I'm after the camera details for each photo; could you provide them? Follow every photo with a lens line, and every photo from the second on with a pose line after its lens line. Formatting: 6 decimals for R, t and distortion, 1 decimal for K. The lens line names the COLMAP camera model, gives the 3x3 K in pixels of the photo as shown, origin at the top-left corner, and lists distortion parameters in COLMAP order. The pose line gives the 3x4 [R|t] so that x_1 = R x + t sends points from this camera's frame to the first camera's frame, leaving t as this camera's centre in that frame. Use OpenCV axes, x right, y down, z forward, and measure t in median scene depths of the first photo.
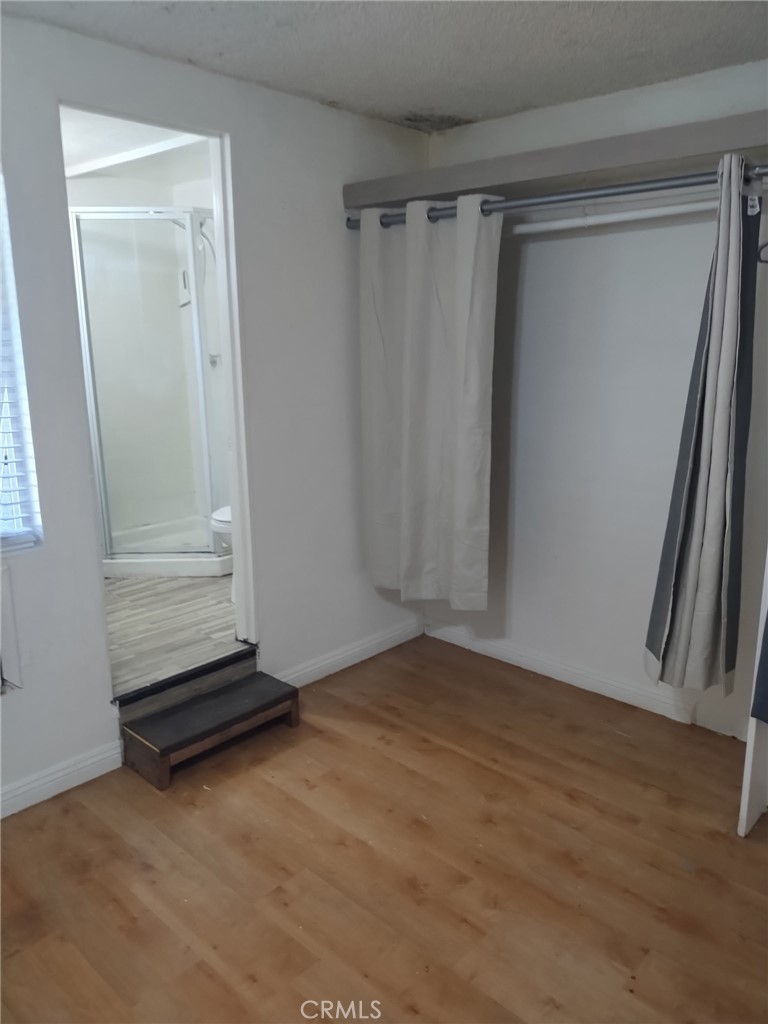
lens RADIAL K [[770.8, 0, 382.9], [0, 770.8, 513.2], [0, 0, 1]] dist [-0.014967, -0.003125]
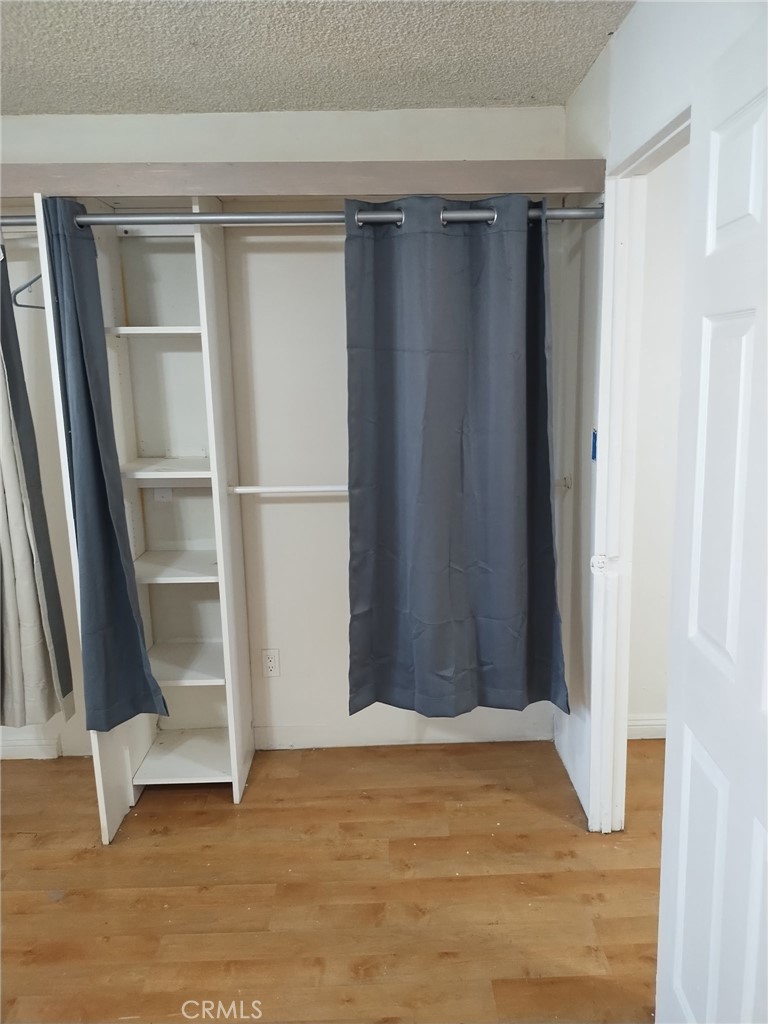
lens RADIAL K [[770.8, 0, 383.4], [0, 770.8, 509.7], [0, 0, 1]] dist [-0.014967, -0.003125]
pose [[0.708424, -0.148392, 0.690011, 0.077801], [0.184714, 0.982554, 0.021662, 0.017171], [-0.681187, 0.112108, 0.723475, -0.072263]]
